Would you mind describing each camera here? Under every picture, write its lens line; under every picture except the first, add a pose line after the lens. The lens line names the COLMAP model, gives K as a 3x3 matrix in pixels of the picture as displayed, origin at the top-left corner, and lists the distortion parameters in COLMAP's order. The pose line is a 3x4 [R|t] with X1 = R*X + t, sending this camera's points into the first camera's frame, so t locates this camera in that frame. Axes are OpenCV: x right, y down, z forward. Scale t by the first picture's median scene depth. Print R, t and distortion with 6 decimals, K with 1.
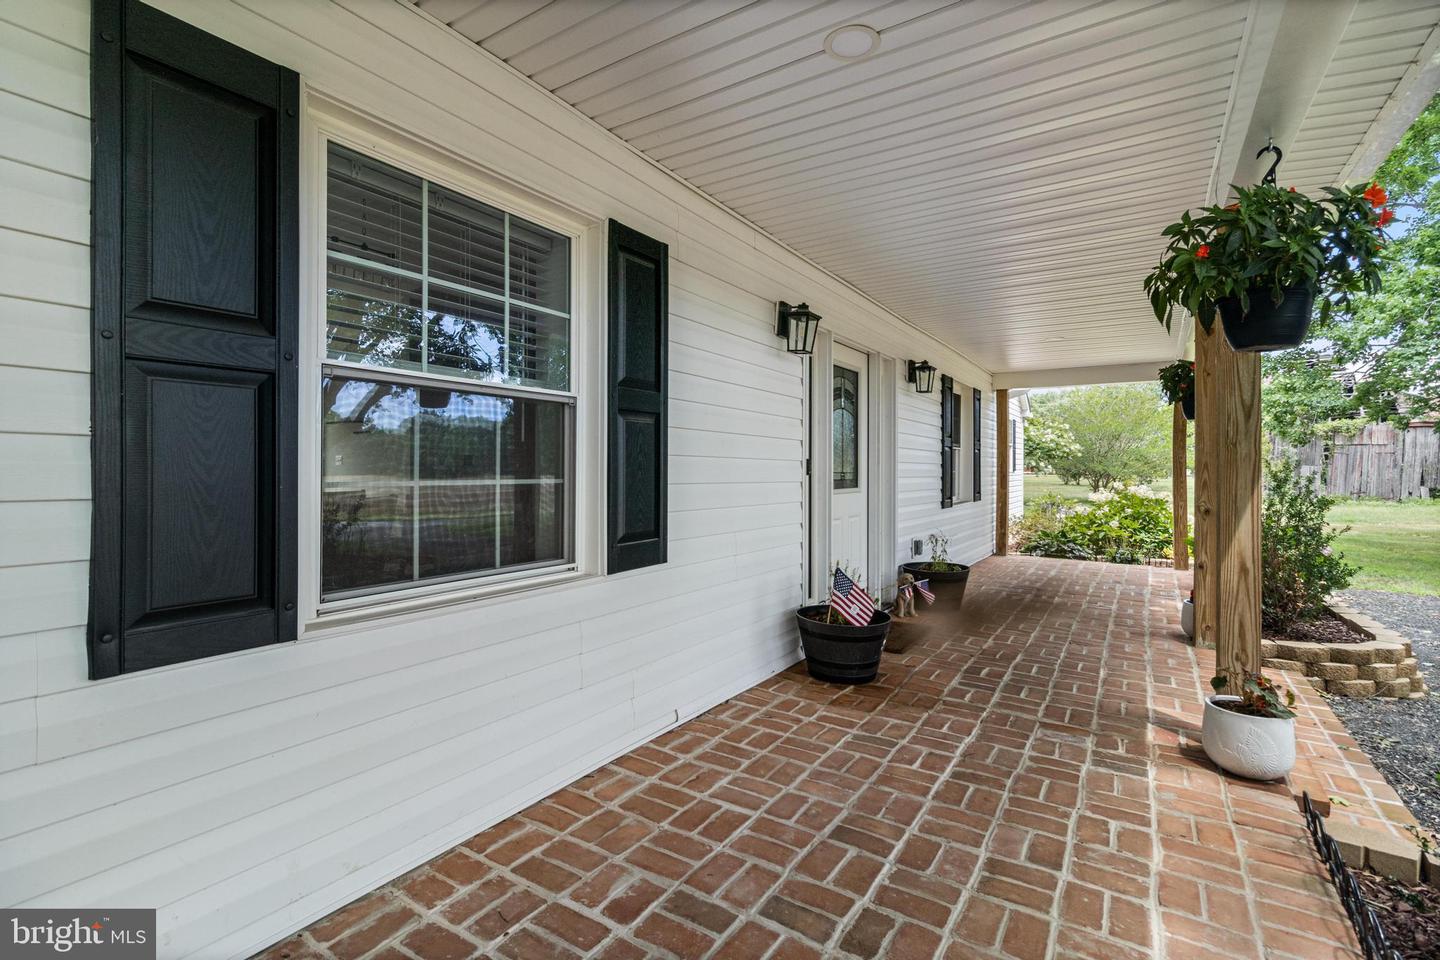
lens RADIAL K [[666.8, 0, 723.2], [0, 666.8, 472.8], [0, 0, 1]] dist [-0.002776, -0.001133]
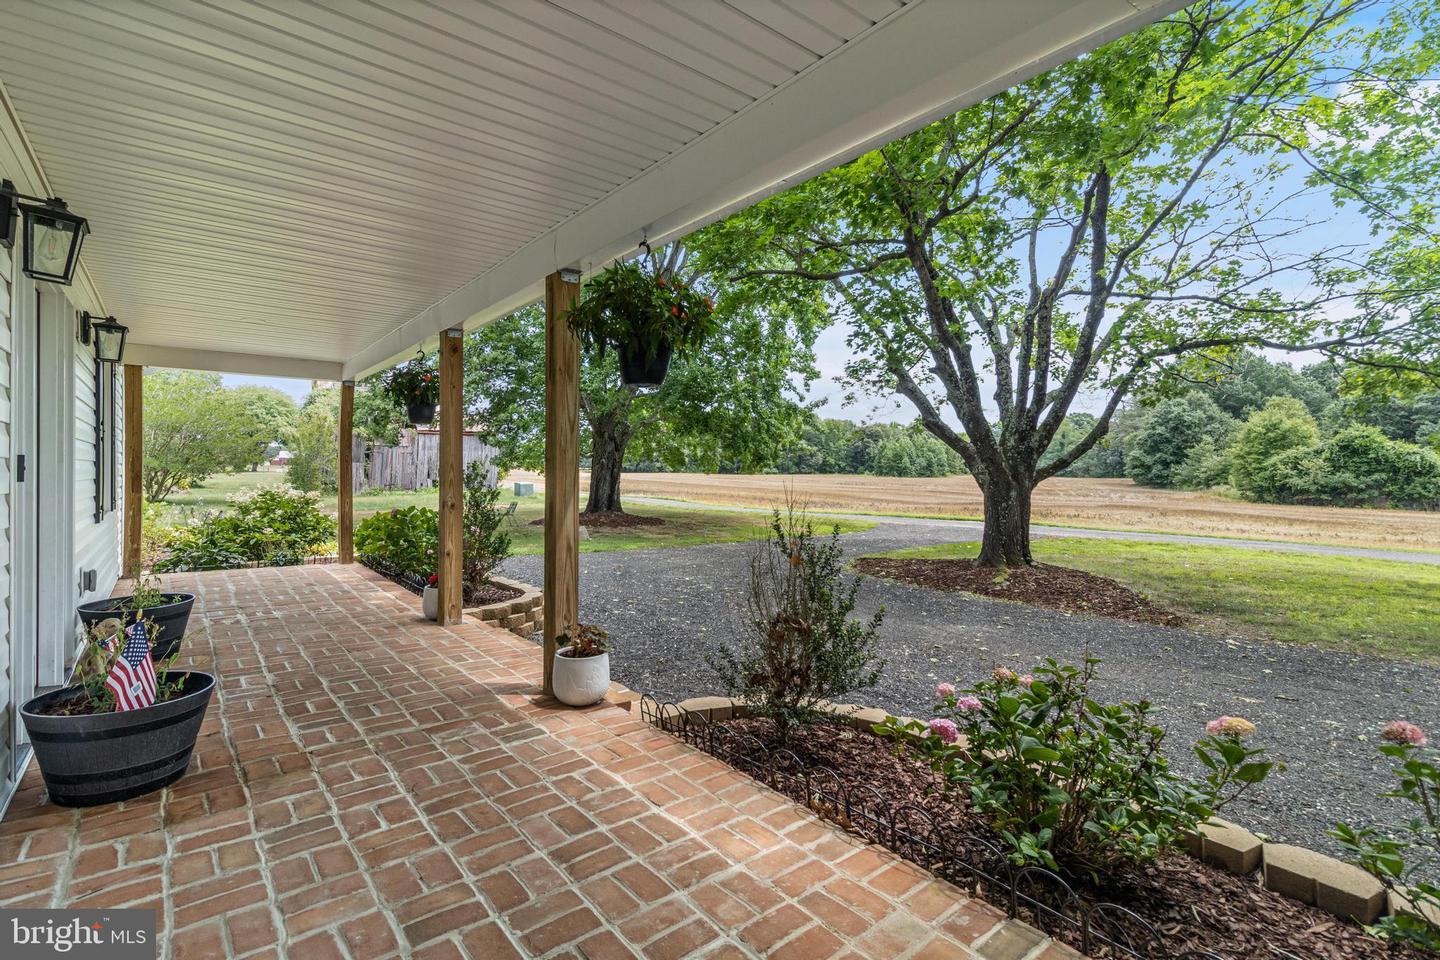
lens RADIAL K [[666.8, 0, 730.0], [0, 666.8, 474.8], [0, 0, 1]] dist [-0.002776, -0.001133]
pose [[0.300997, -0.011992, 0.953550, -0.322871], [0.003072, 0.999928, 0.011606, -0.010697], [-0.953620, -0.000564, 0.301012, 0.280612]]
